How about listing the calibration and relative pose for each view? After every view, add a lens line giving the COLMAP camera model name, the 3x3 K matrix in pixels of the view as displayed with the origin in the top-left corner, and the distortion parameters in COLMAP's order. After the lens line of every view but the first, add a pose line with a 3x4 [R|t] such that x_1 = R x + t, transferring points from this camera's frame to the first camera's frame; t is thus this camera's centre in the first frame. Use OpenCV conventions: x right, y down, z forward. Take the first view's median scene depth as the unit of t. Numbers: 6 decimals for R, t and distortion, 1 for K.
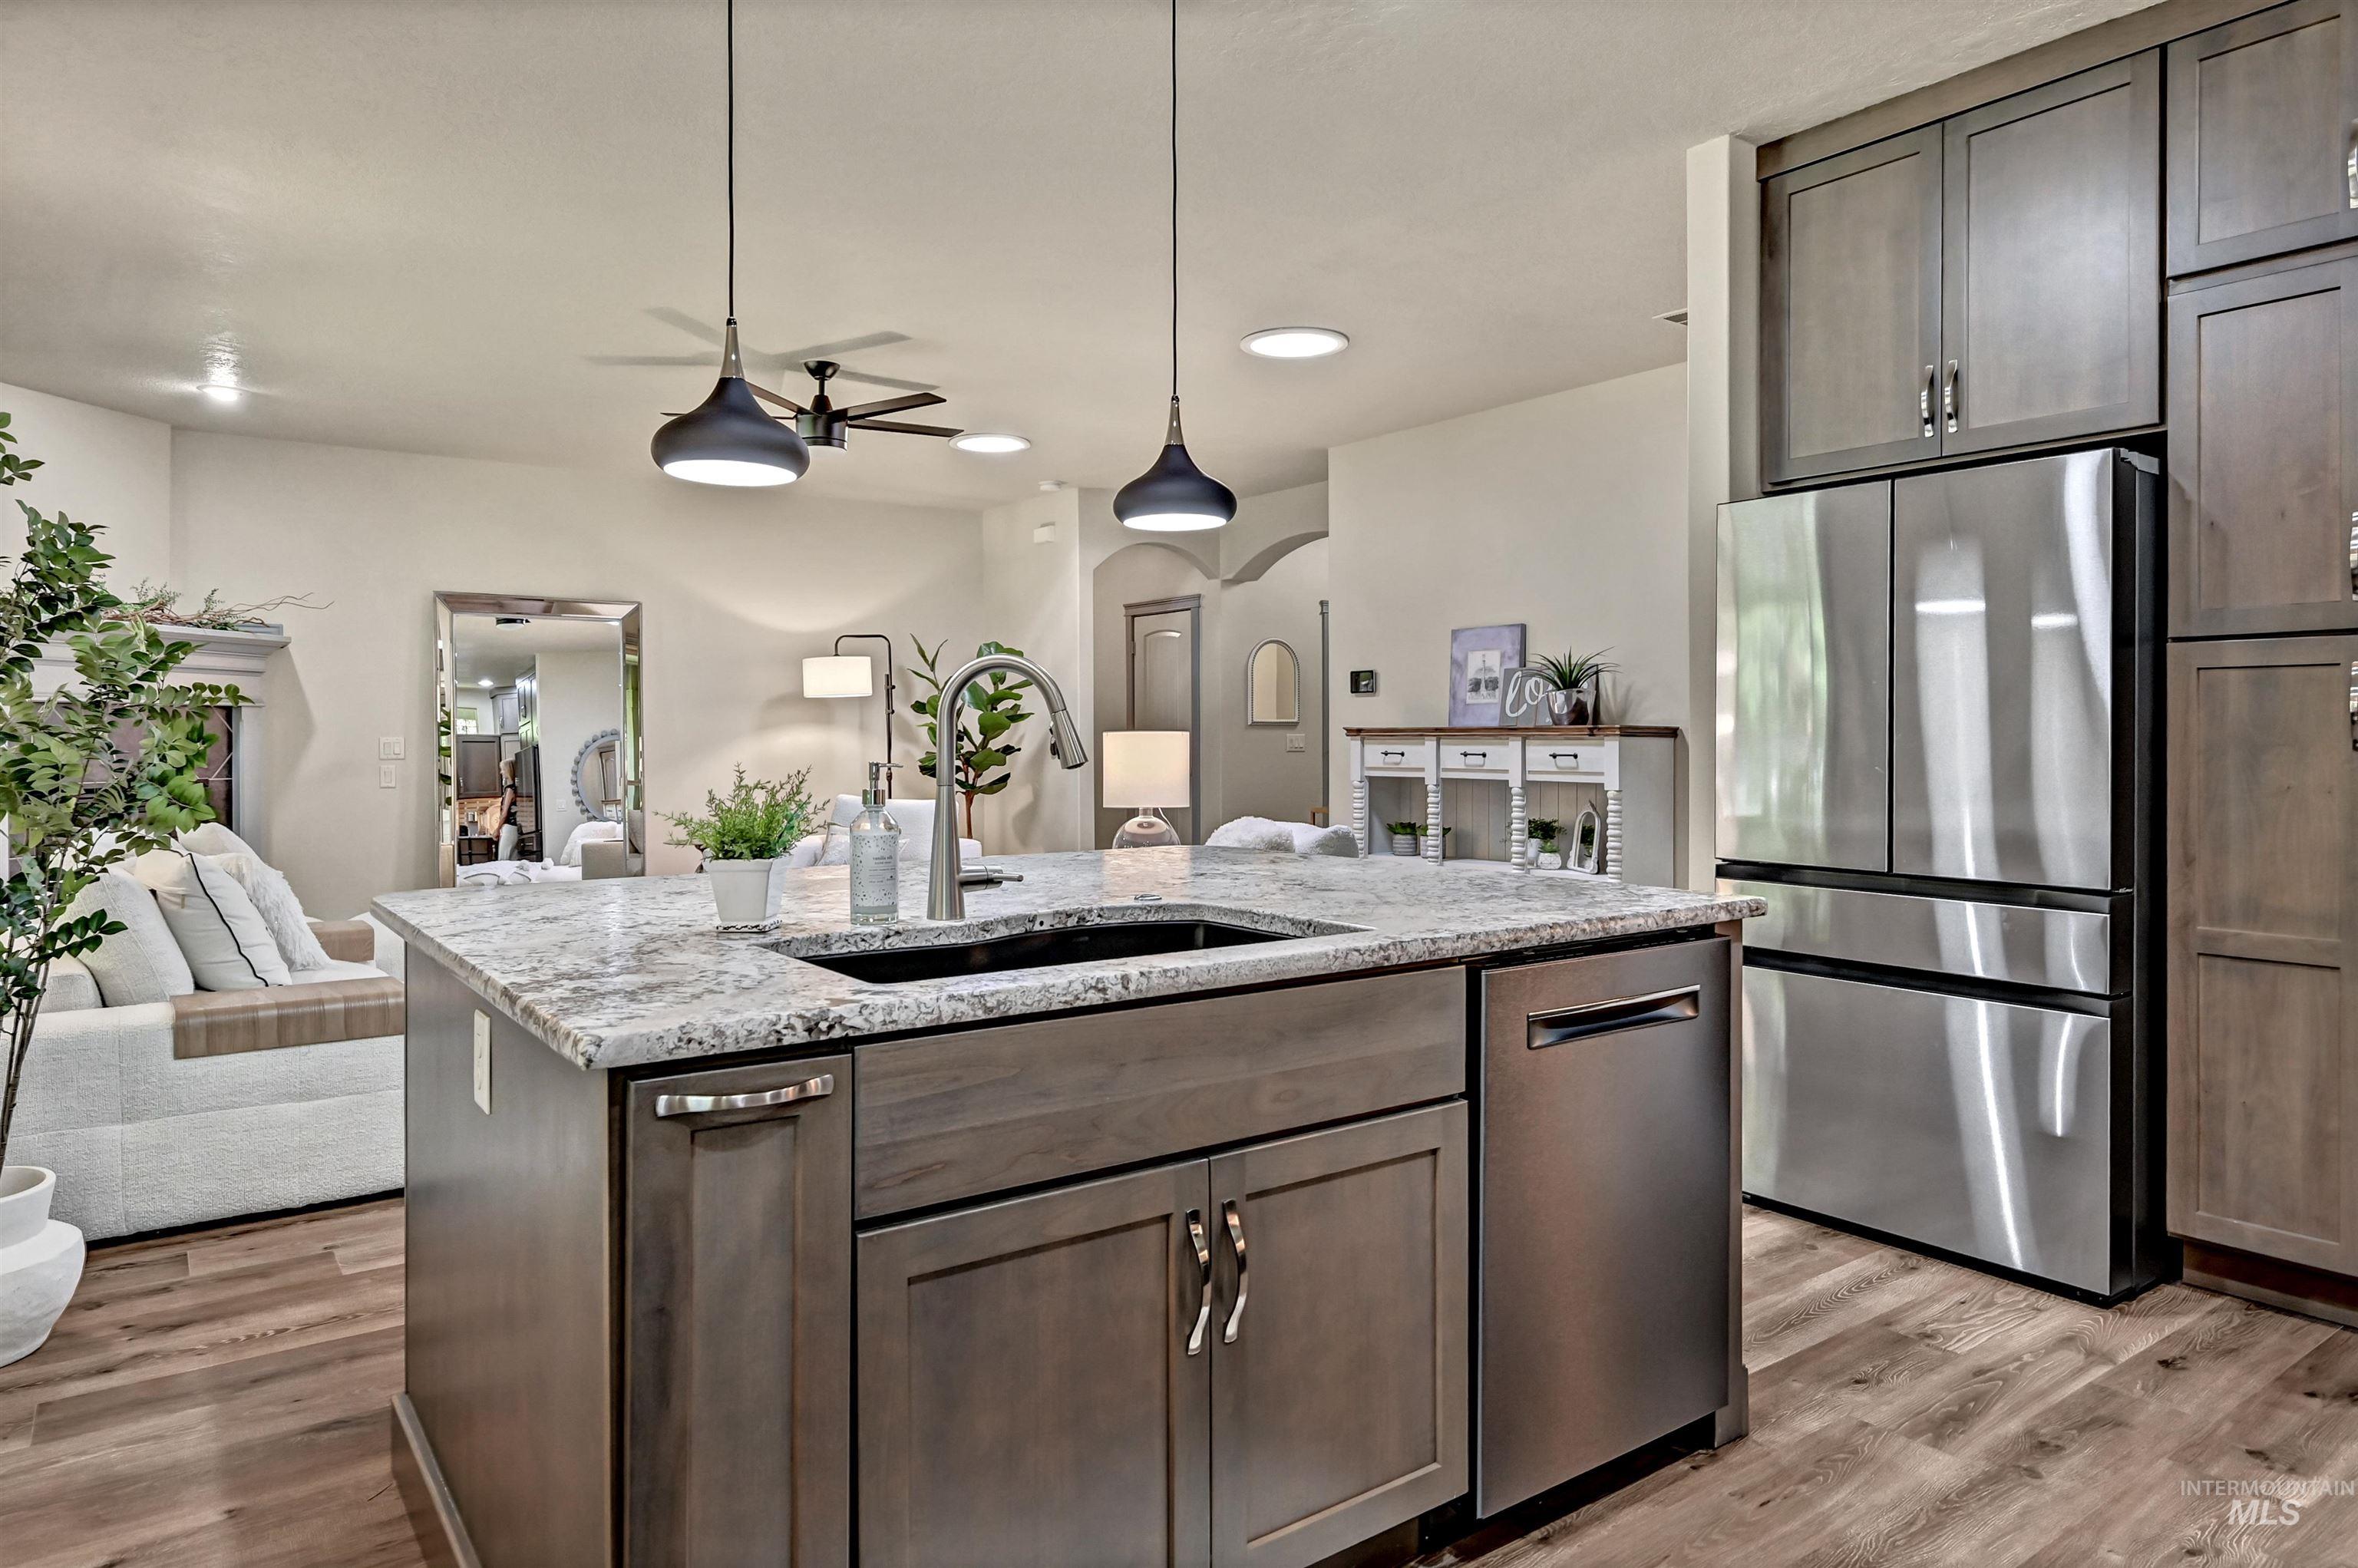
lens RADIAL K [[1437.8, 0, 1168.1], [0, 1437.8, 739.8], [0, 0, 1]] dist [0.004017, -0.000593]
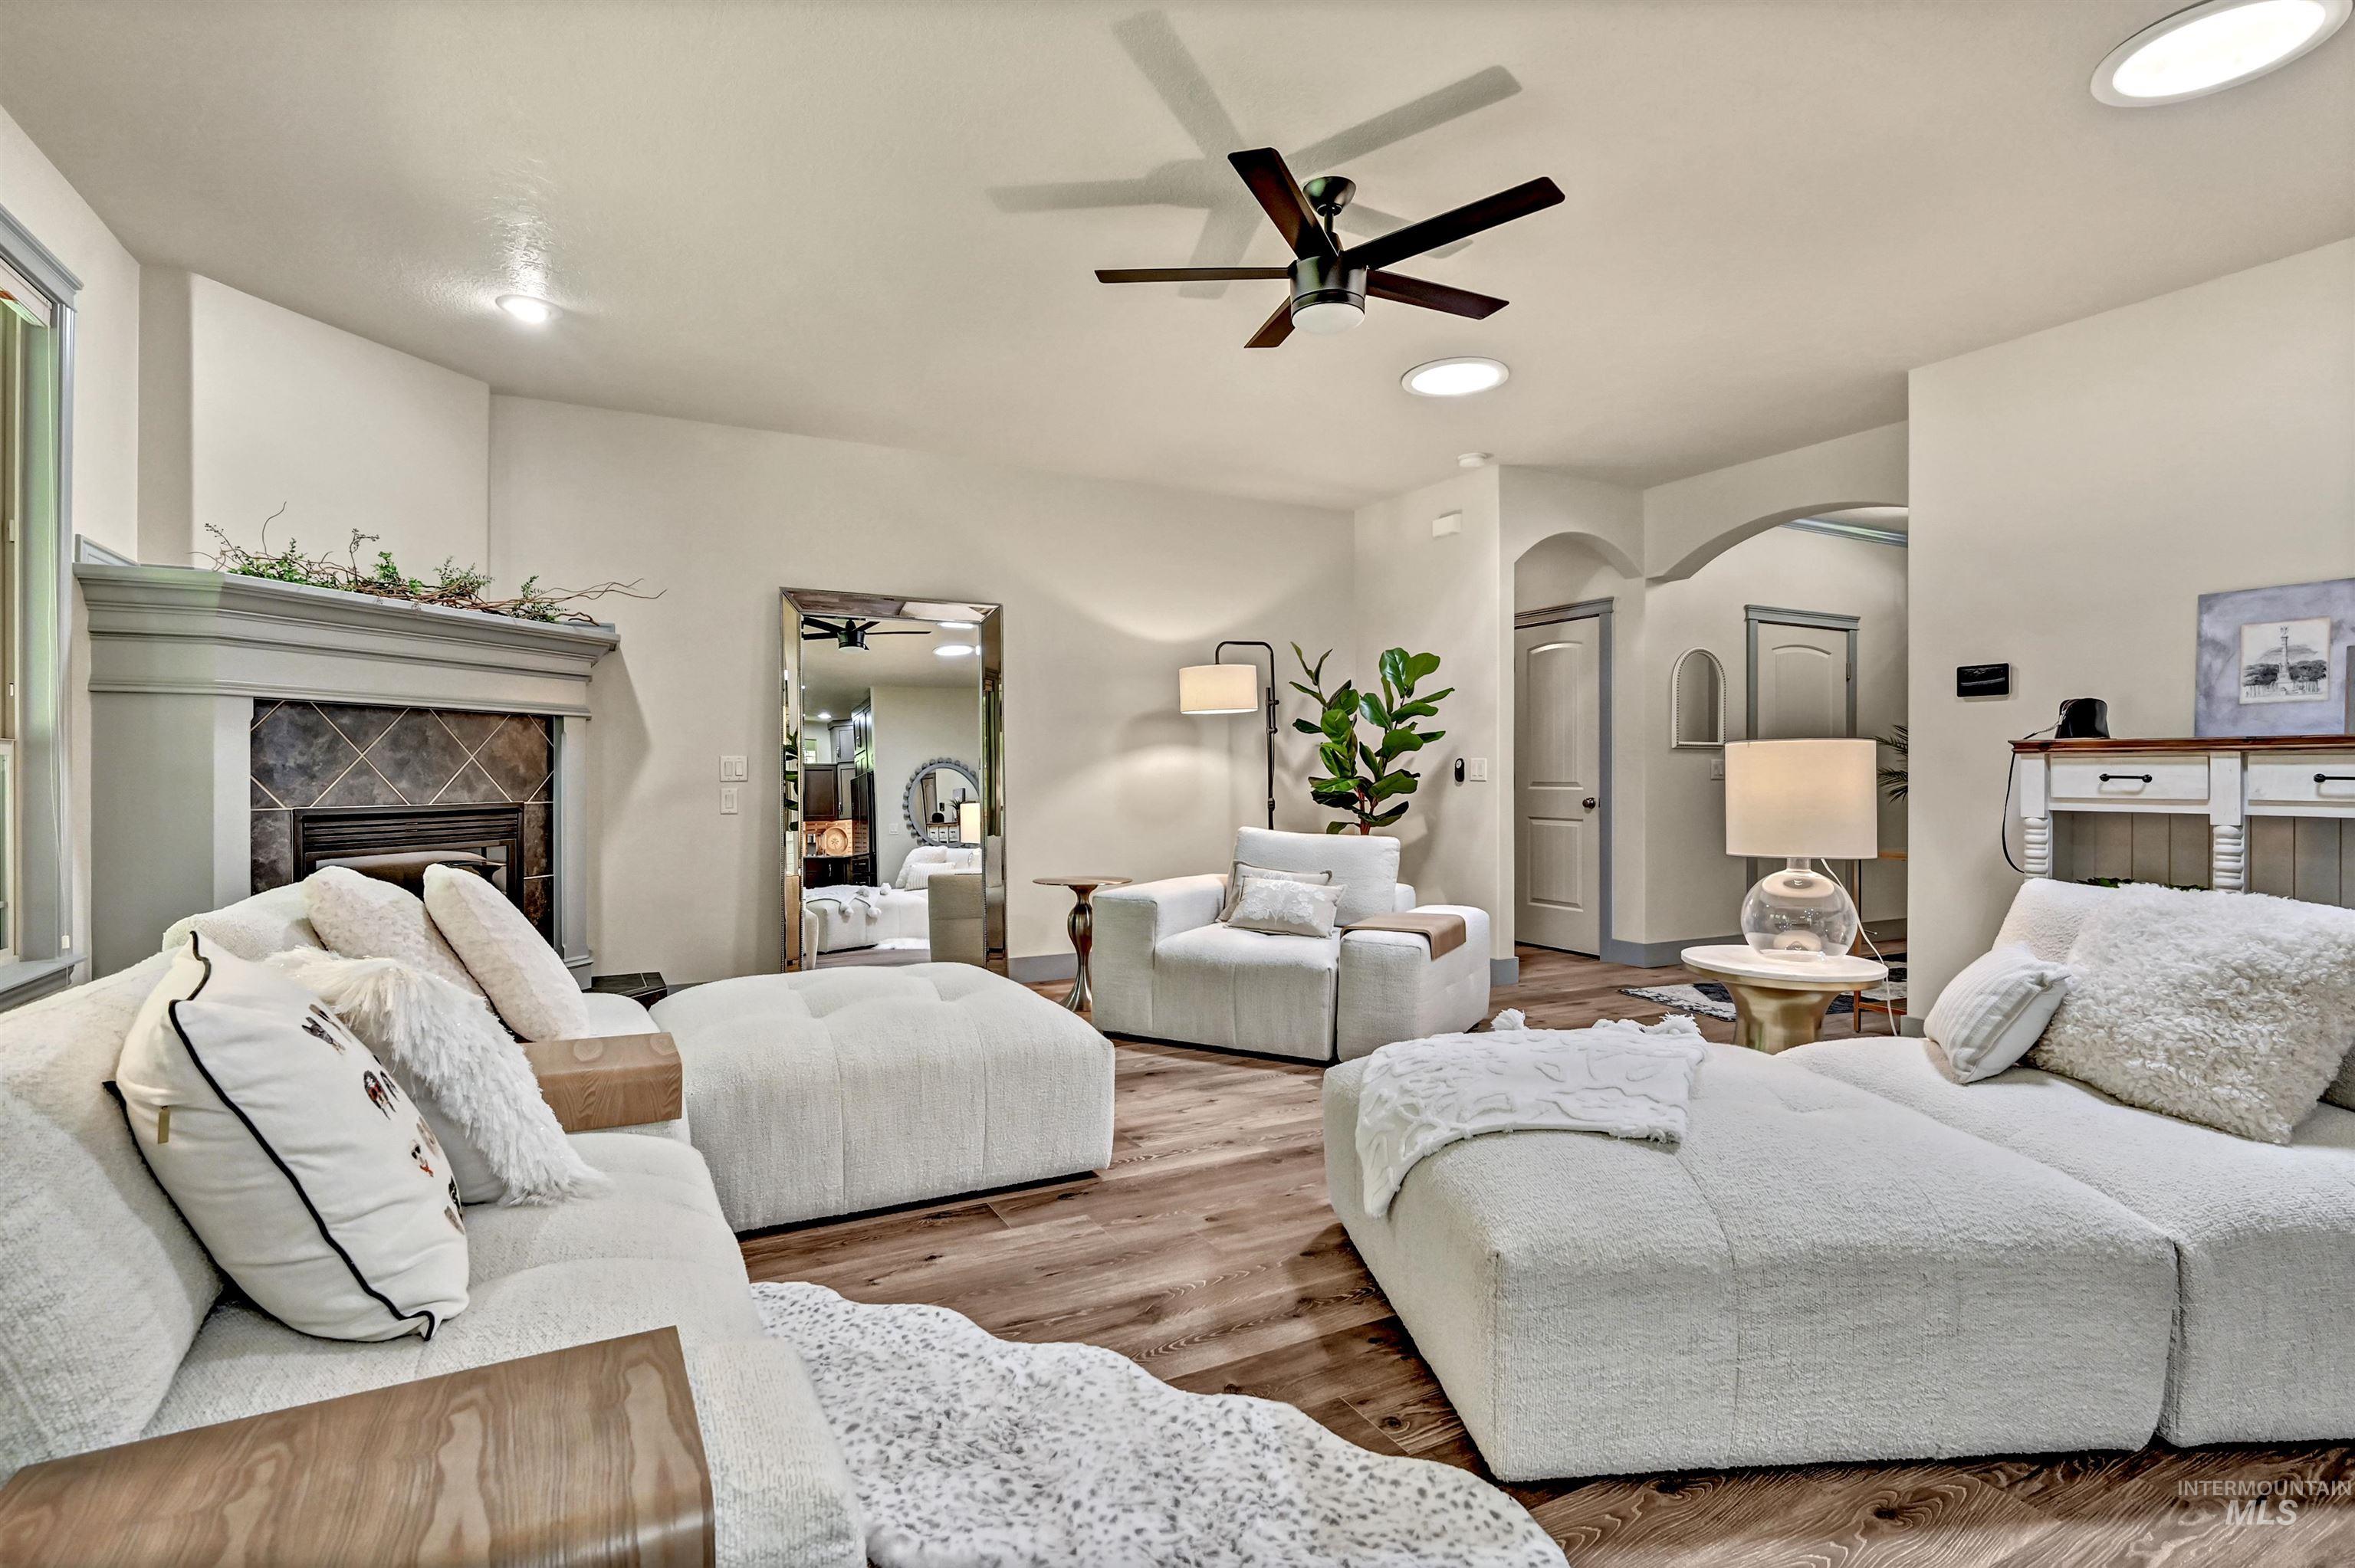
lens RADIAL K [[1120.9, 0, 1169.7], [0, 1120.9, 771.6], [0, 0, 1]] dist [-0.000455, -0.000700]
pose [[0.990451, 0.003424, -0.137823, -0.223835], [-0.003891, 0.999988, -0.003126, 0.010592], [0.137811, 0.003632, 0.990452, 0.441982]]
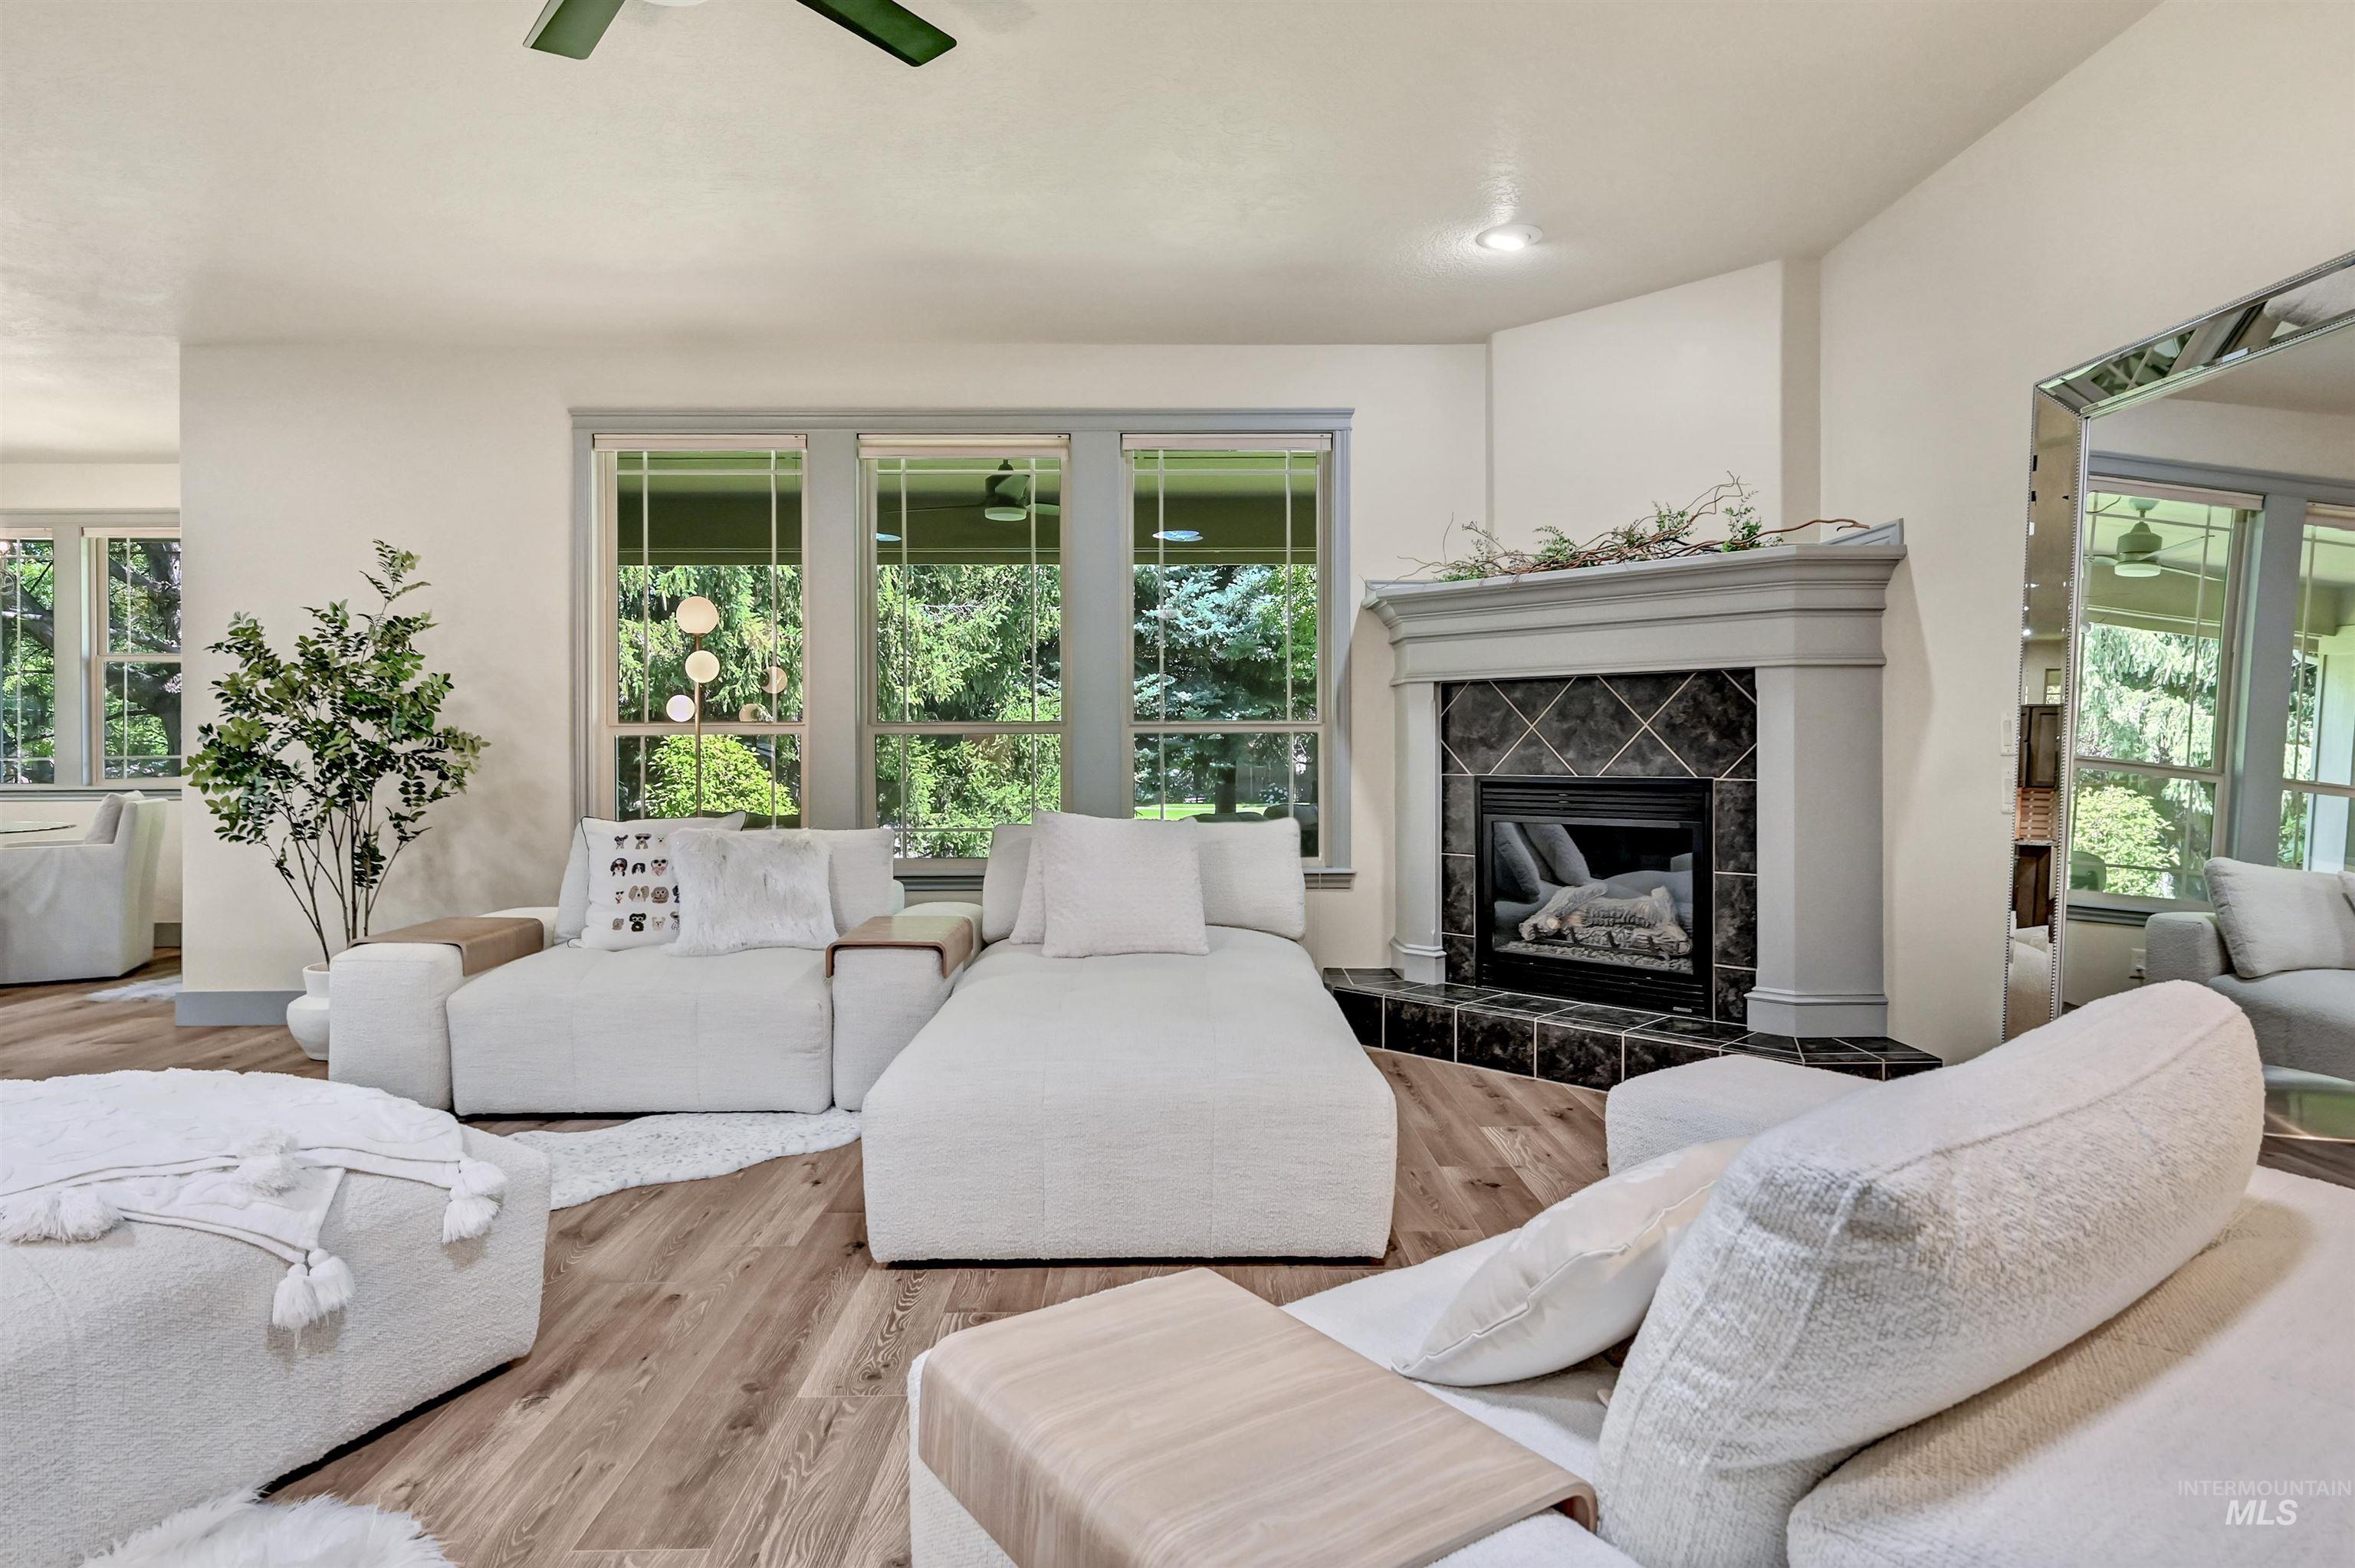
lens RADIAL K [[1283.0, 0, 1173.4], [0, 1283.0, 747.8], [0, 0, 1]] dist [0.003066, 0.000333]
pose [[-0.580295, 0.008697, -0.814360, -0.032489], [0.006233, 0.999961, 0.006238, 0.007764], [0.814382, -0.001457, -0.580327, 1.229077]]
